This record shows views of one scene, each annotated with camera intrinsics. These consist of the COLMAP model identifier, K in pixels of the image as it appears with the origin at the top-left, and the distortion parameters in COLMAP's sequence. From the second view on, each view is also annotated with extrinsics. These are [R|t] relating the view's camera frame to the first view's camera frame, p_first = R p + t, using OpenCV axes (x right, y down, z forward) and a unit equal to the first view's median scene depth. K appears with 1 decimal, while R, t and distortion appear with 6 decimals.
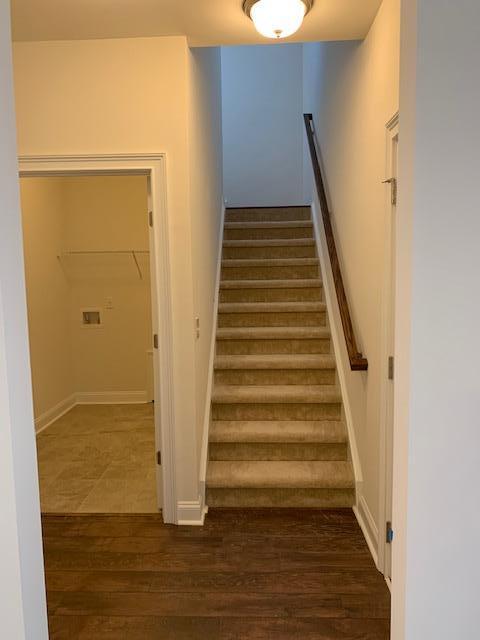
lens RADIAL K [[494.1, 0, 240.3], [0, 494.1, 318.5], [0, 0, 1]] dist [0.040414, -0.003354]
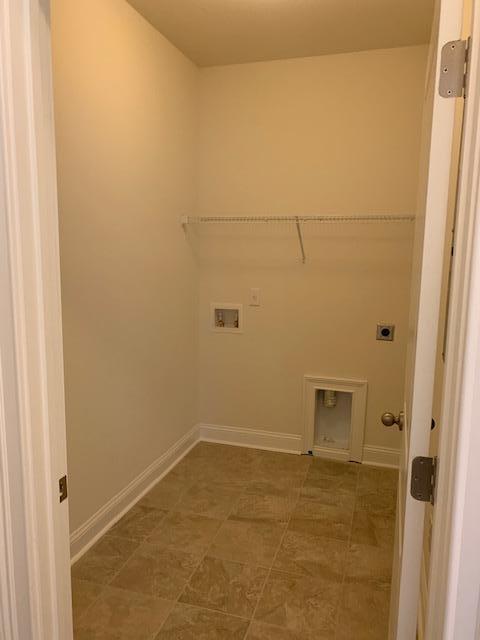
lens RADIAL K [[494.1, 0, 240.4], [0, 494.1, 320.8], [0, 0, 1]] dist [0.040414, -0.003354]
pose [[0.964093, 0.066330, -0.257149, -0.122072], [-0.057630, 0.997486, 0.041234, -0.029922], [0.259238, -0.024934, 0.965492, 0.398378]]
